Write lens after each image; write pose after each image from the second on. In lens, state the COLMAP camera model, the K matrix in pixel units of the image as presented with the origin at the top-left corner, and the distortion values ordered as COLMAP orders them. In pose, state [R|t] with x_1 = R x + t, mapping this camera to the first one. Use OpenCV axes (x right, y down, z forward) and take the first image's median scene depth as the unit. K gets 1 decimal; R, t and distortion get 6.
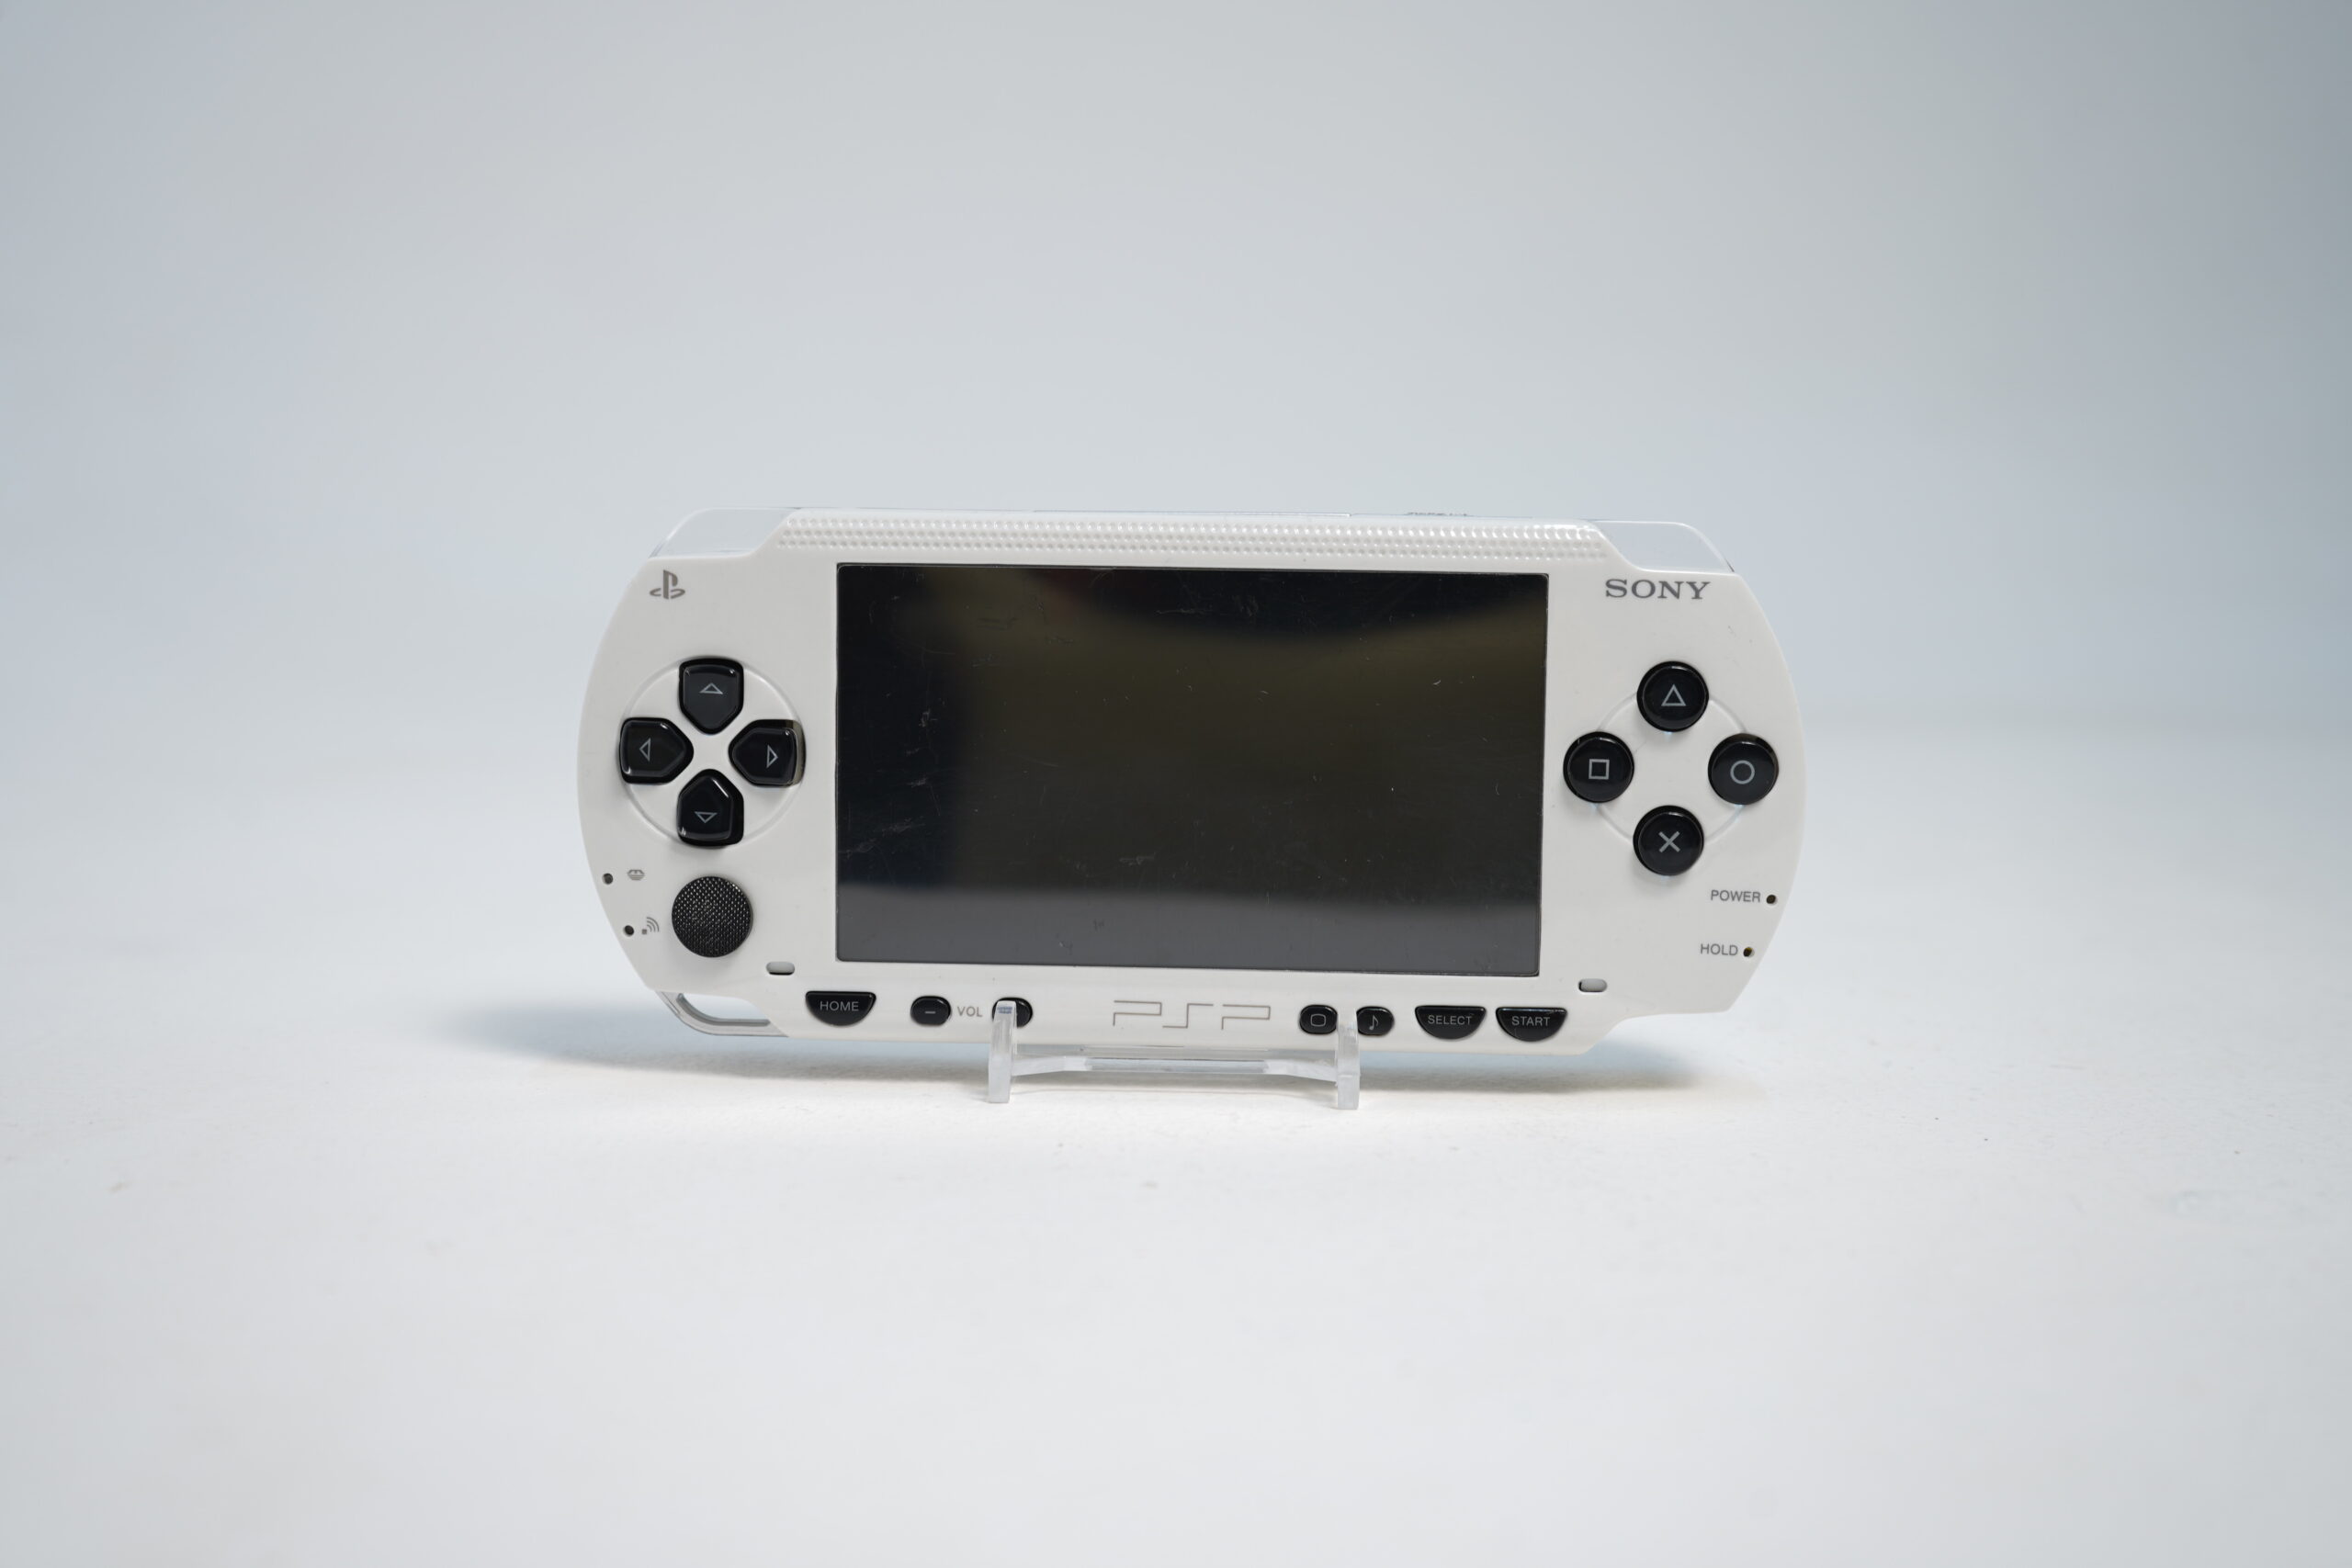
lens RADIAL K [[2777.9, 0, 1170.4], [0, 2777.9, 780.5], [0, 0, 1]] dist [-0.025542, 0.000000]
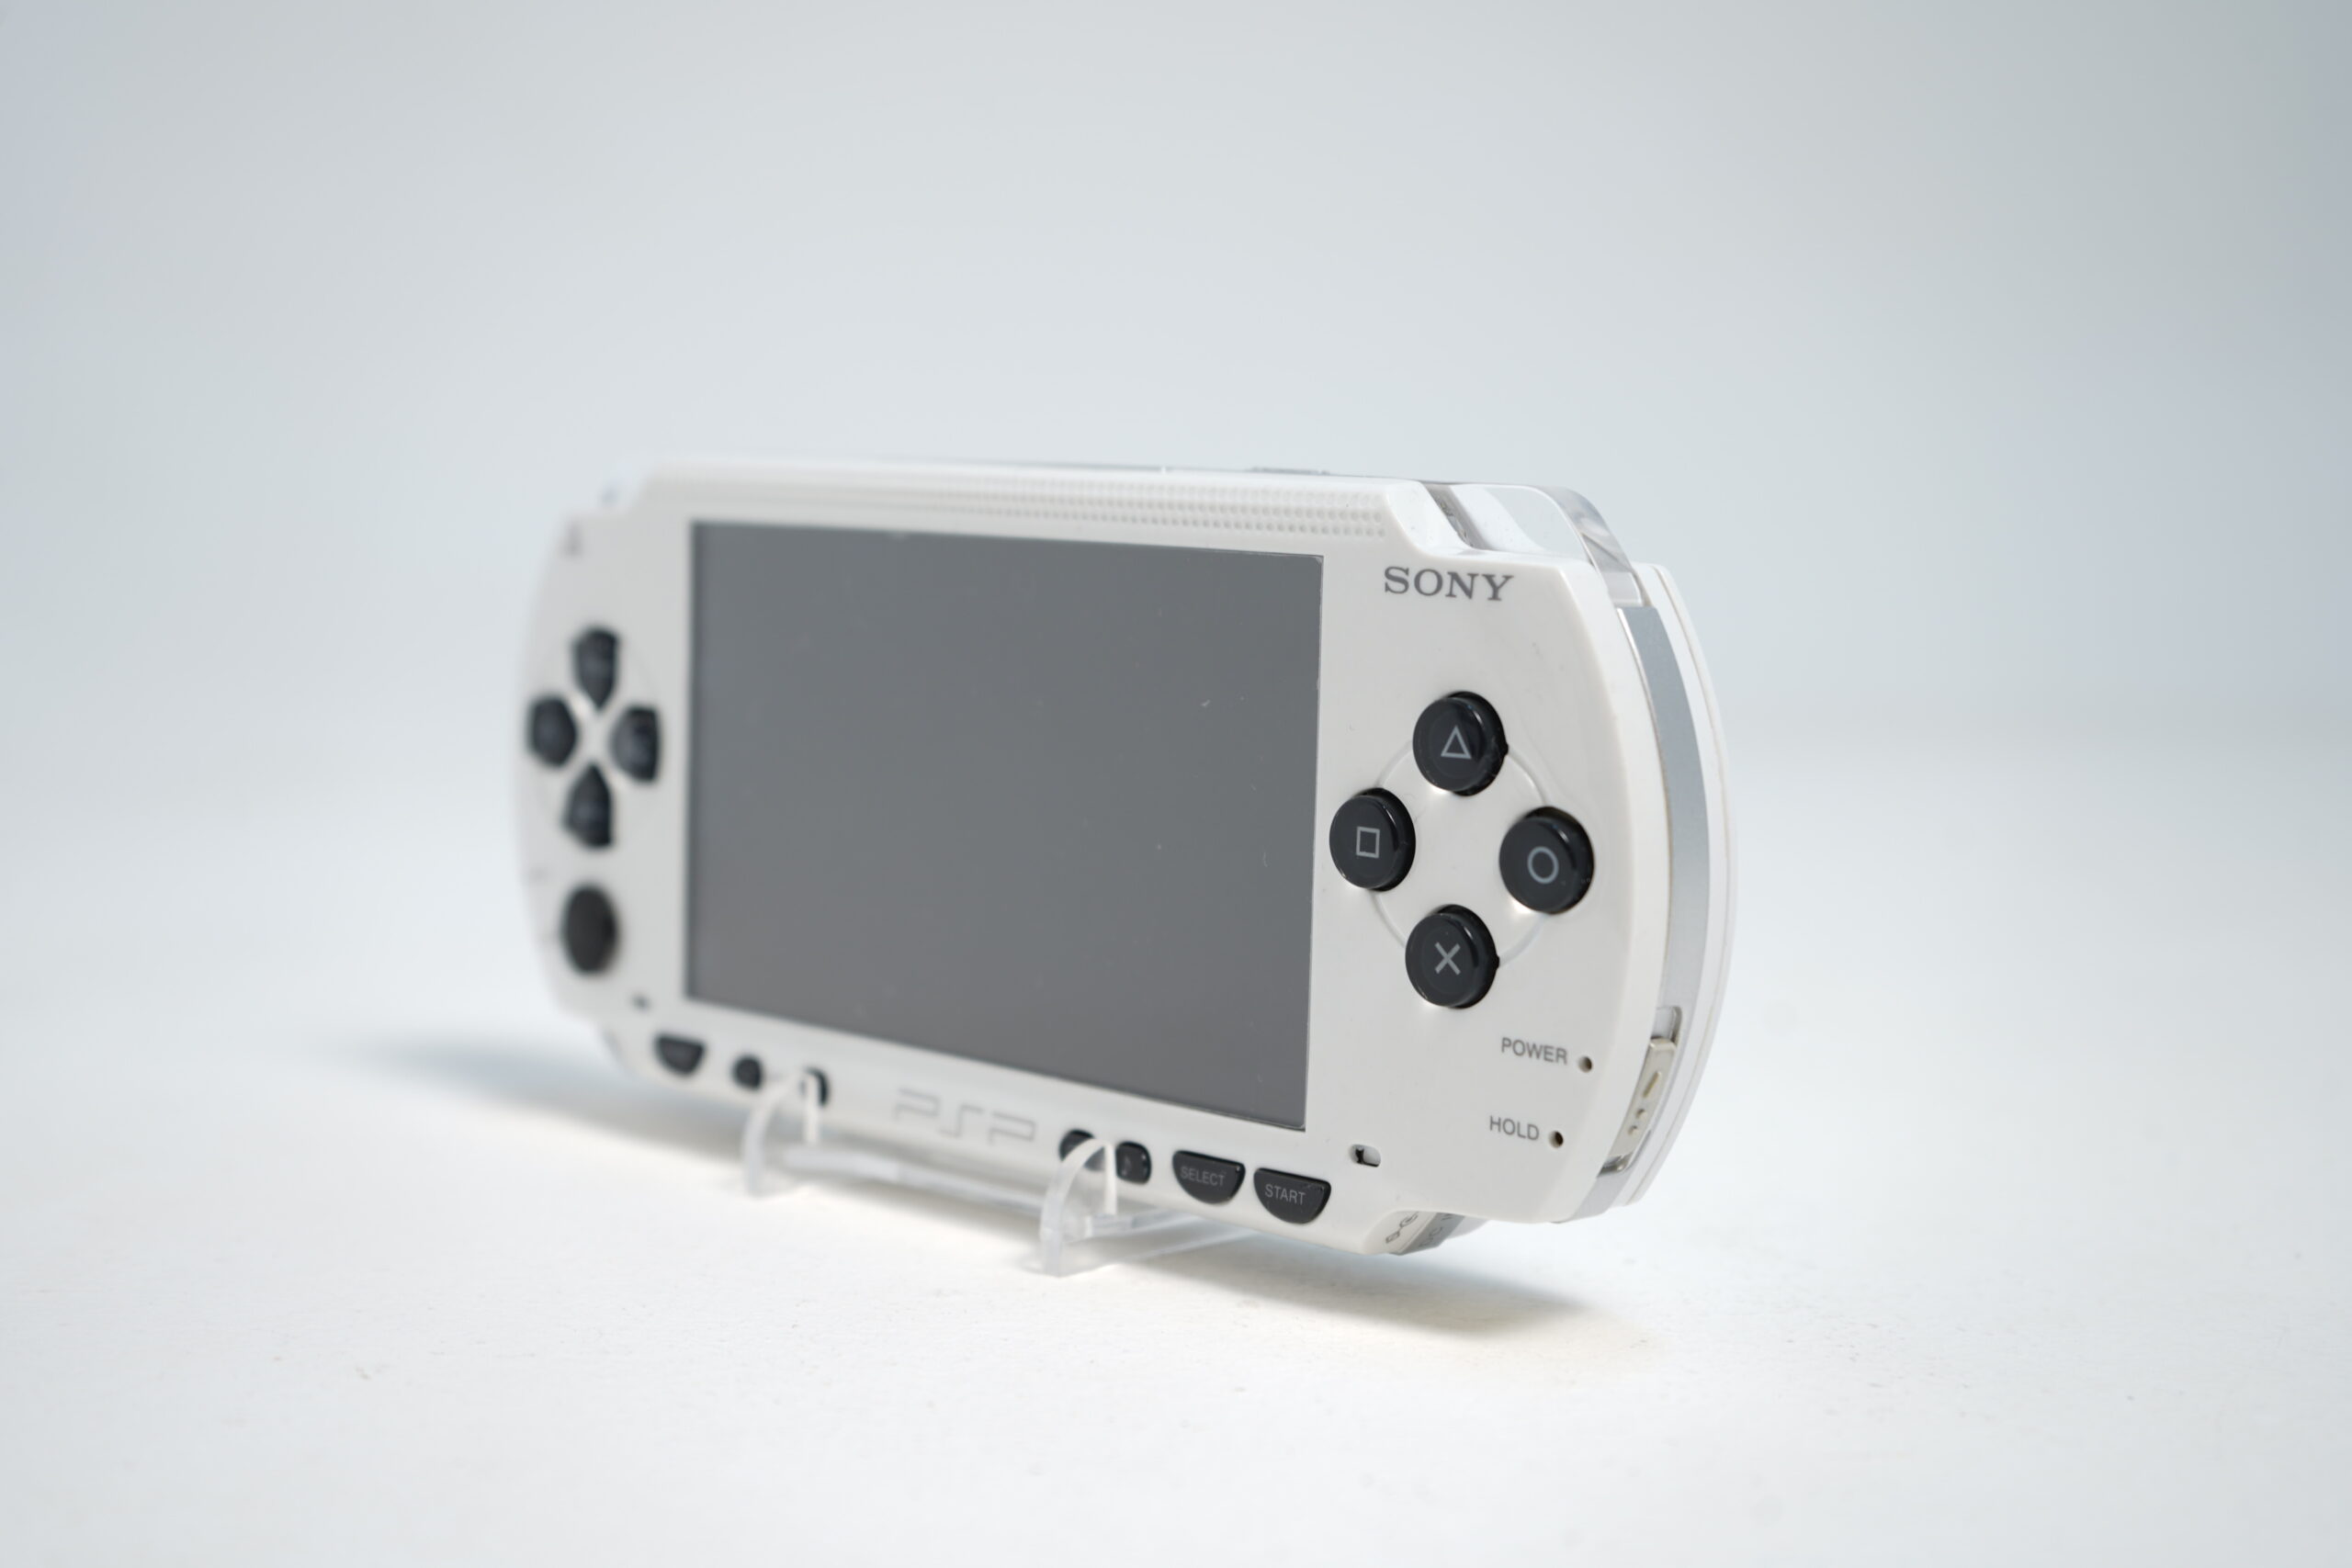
lens RADIAL K [[3336.0, 0, 1176.2], [0, 3336.0, 783.1], [0, 0, 1]] dist [-0.026470, 0.000000]
pose [[0.769549, 0.073112, -0.634388, 0.636620], [-0.086548, 0.996199, 0.009822, -0.022393], [0.632695, 0.047346, 0.772952, 0.327030]]
